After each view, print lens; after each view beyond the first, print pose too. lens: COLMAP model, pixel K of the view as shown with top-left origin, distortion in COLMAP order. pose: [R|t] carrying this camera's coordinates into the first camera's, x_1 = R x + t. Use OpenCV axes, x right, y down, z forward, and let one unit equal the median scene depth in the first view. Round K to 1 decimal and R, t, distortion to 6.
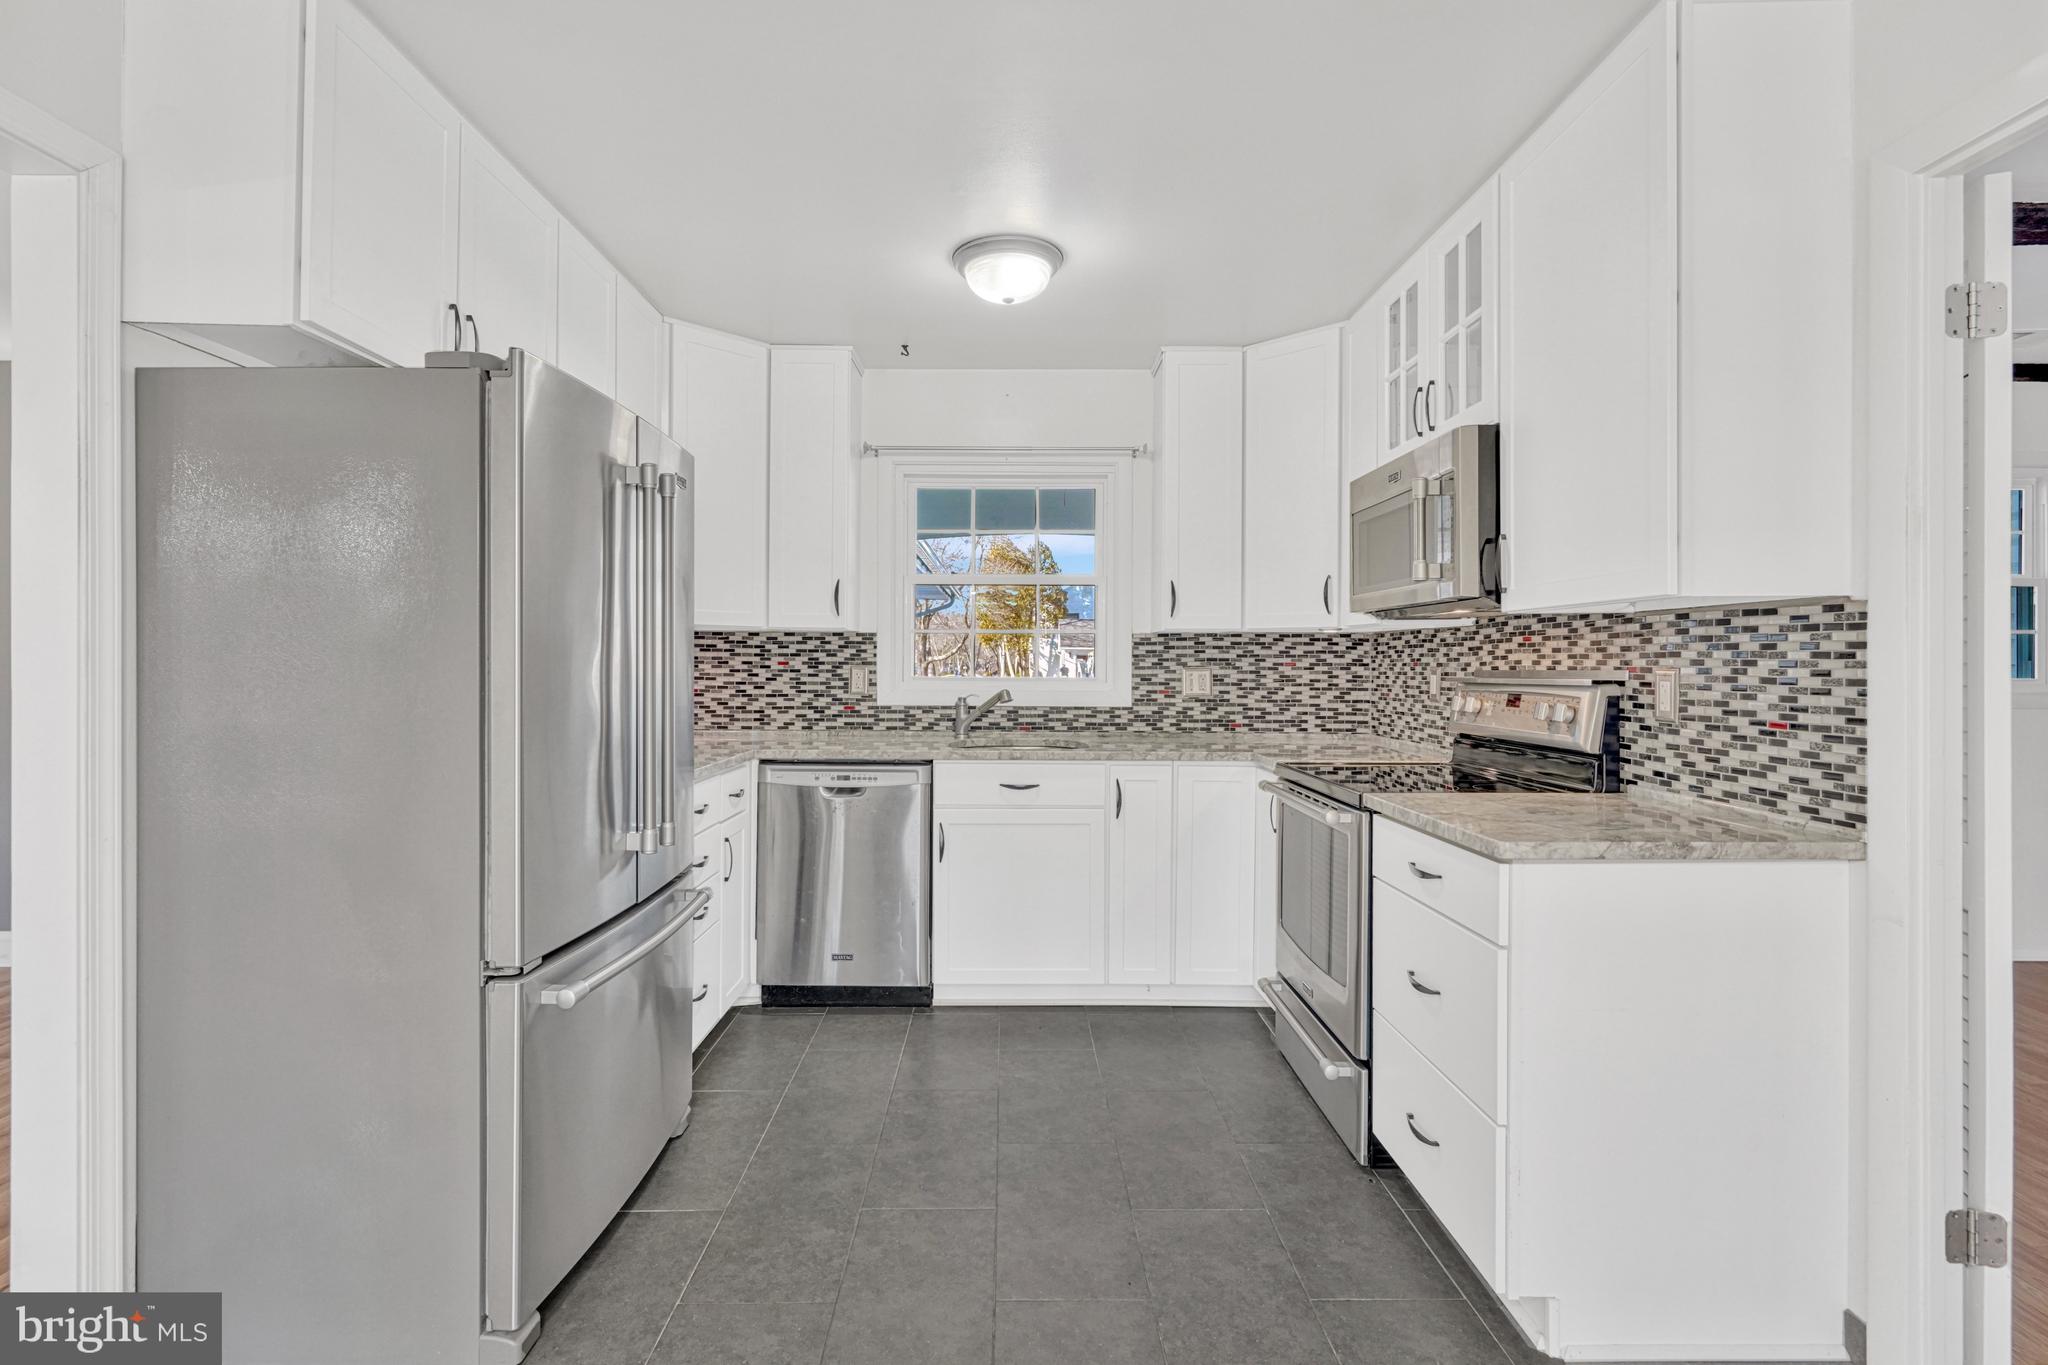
lens RADIAL K [[968.8, 0, 1011.1], [0, 968.8, 666.7], [0, 0, 1]] dist [-0.000253, -0.000050]
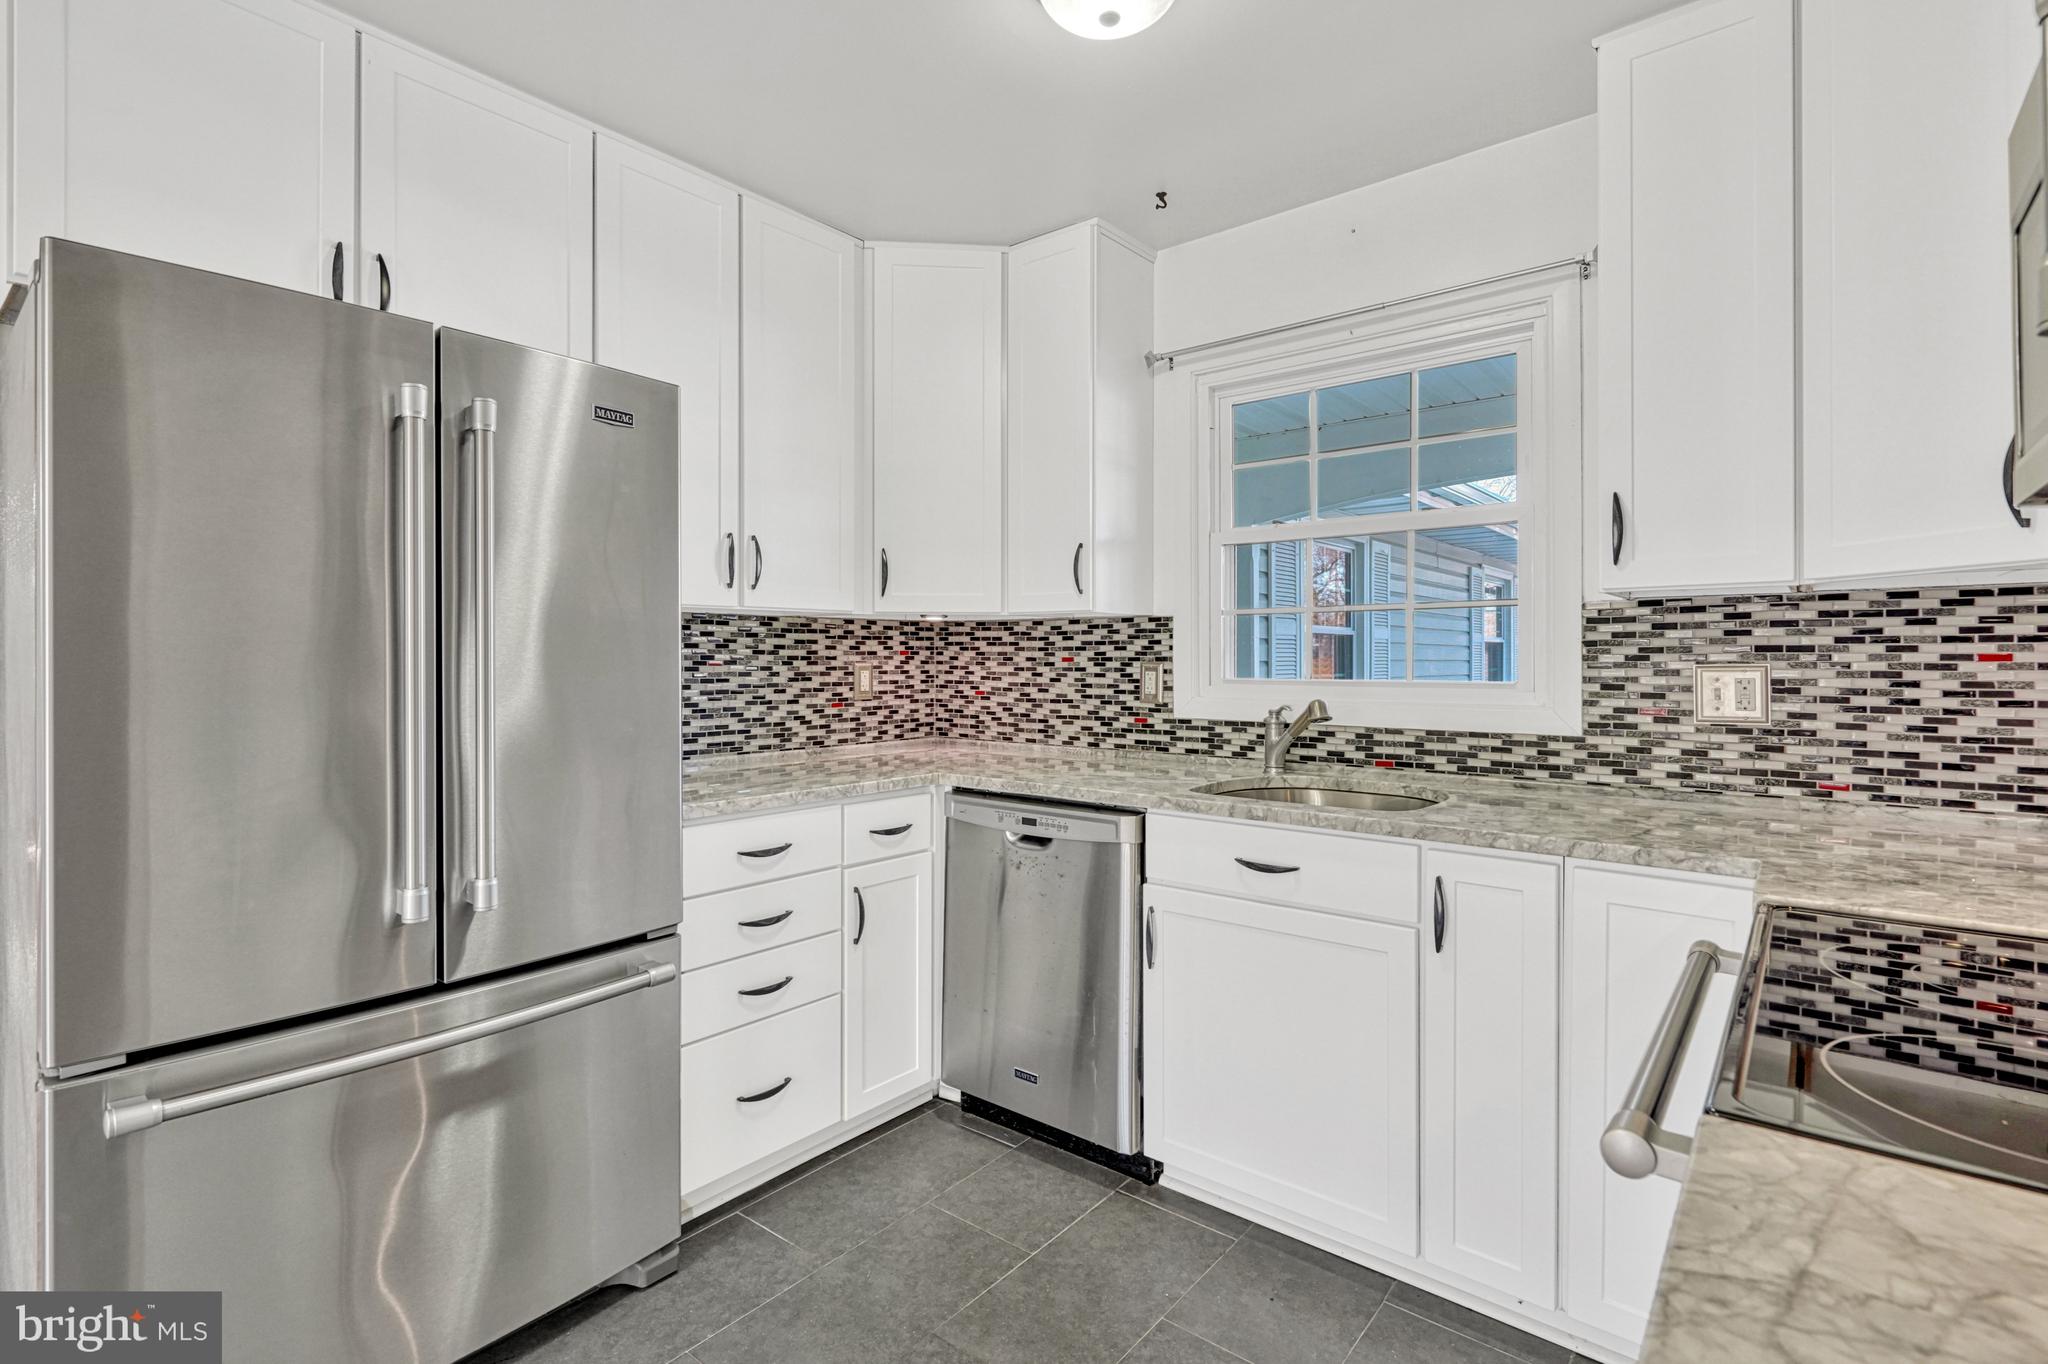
lens RADIAL K [[964.2, 0, 1017.4], [0, 964.2, 660.7], [0, 0, 1]] dist [0.001543, -0.000587]
pose [[0.770520, -0.003484, -0.637406, 0.230814], [0.000490, 0.999988, -0.004874, 0.001060], [0.637416, 0.003443, 0.770512, 0.389520]]
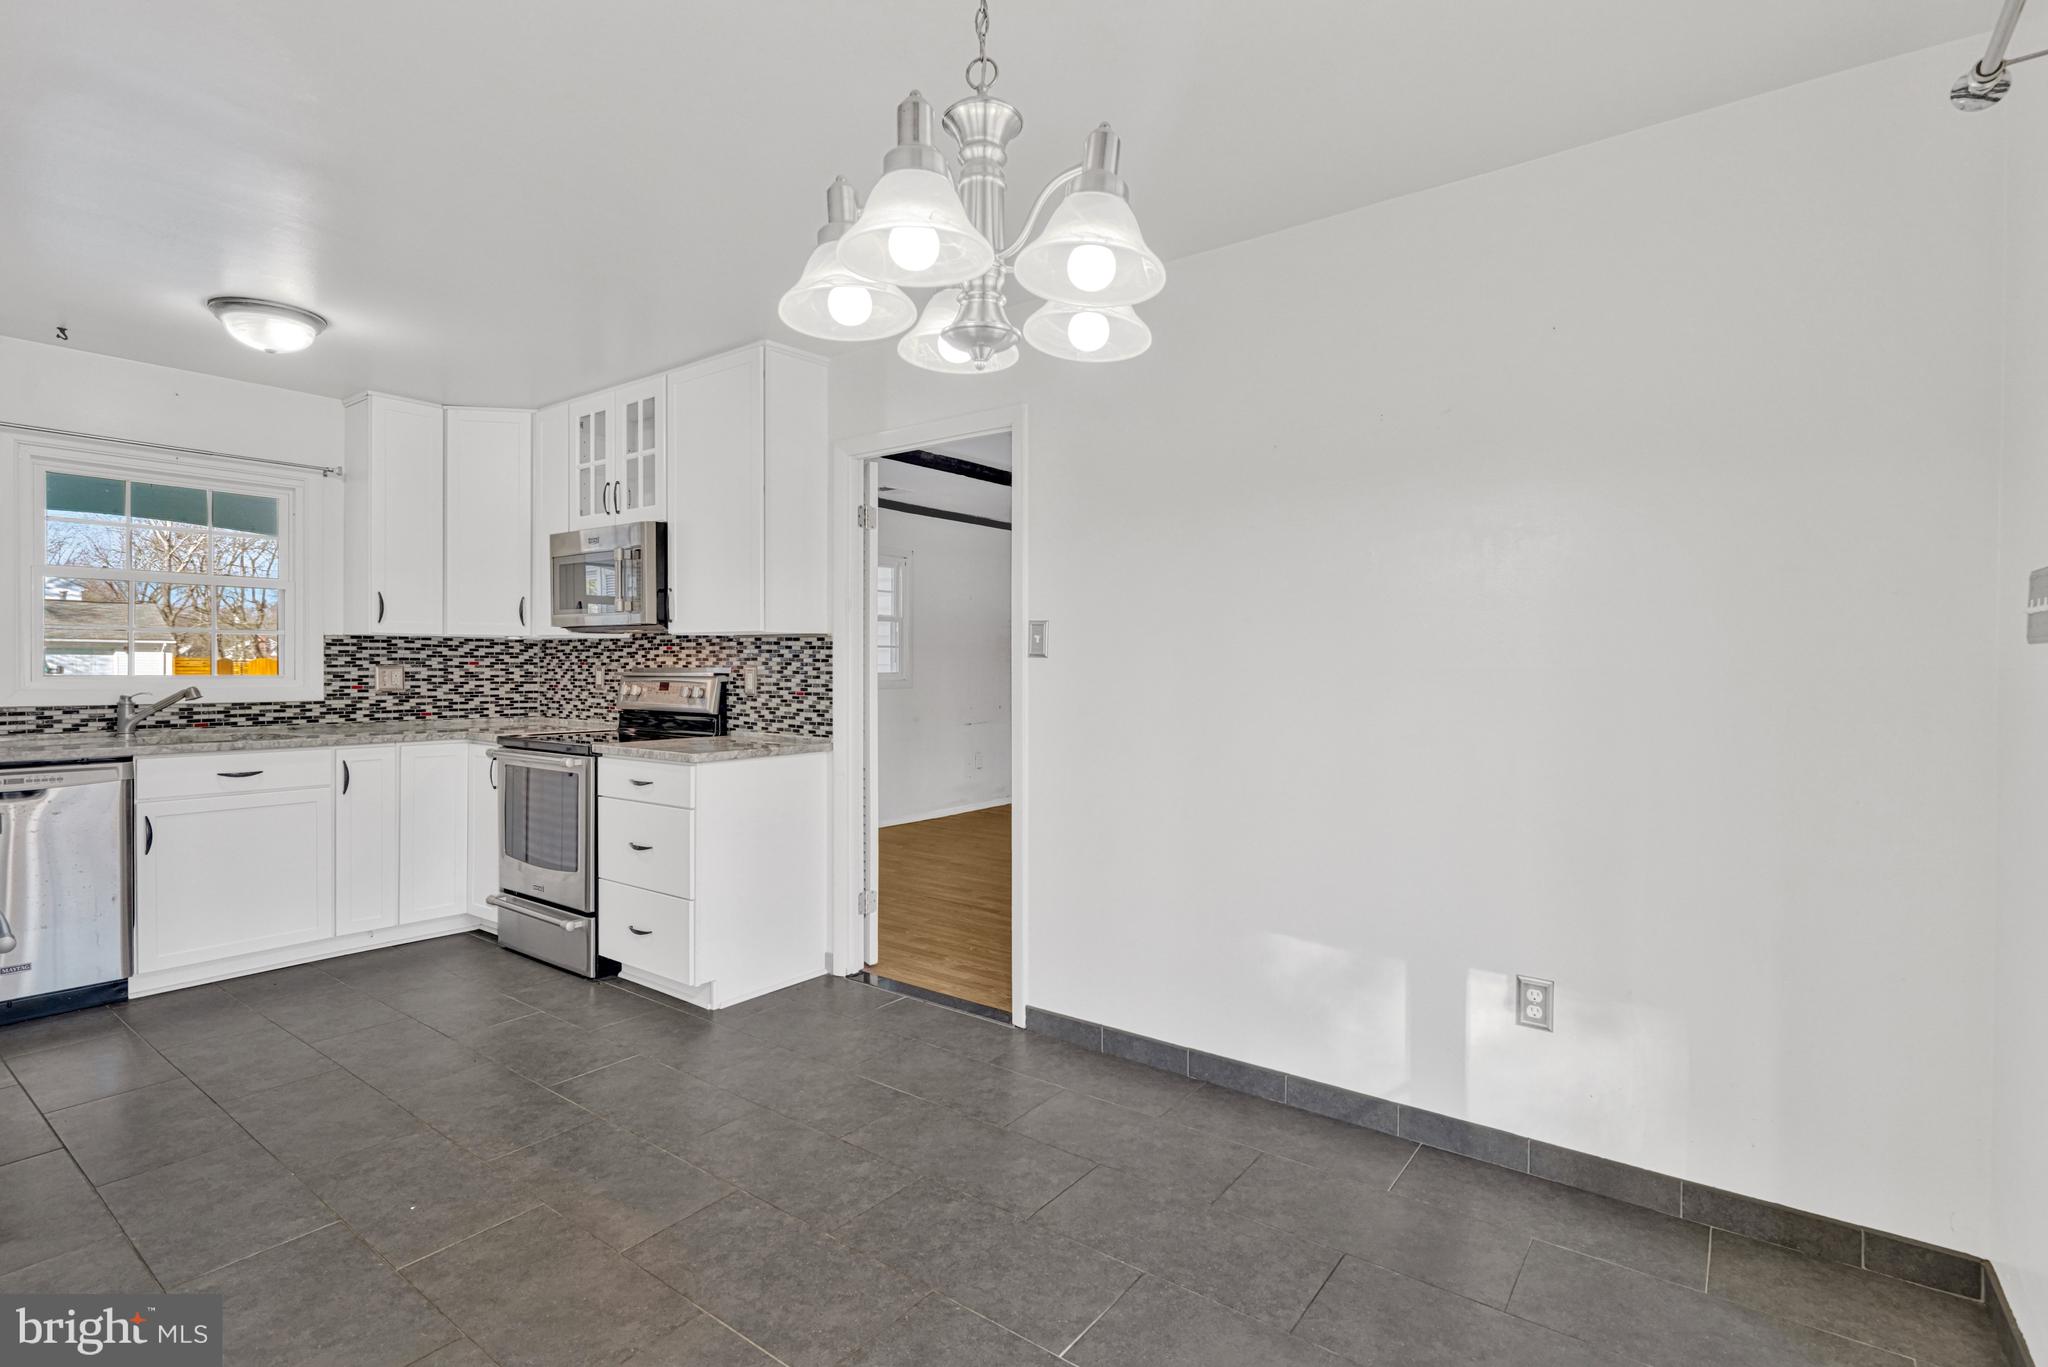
lens RADIAL K [[977.8, 0, 1017.6], [0, 977.8, 679.1], [0, 0, 1]] dist [0.000573, -0.000088]
pose [[0.604870, -0.010281, 0.796258, -0.293108], [-0.001416, 0.999901, 0.013986, -0.000617], [-0.796323, -0.009587, 0.604796, -0.315739]]
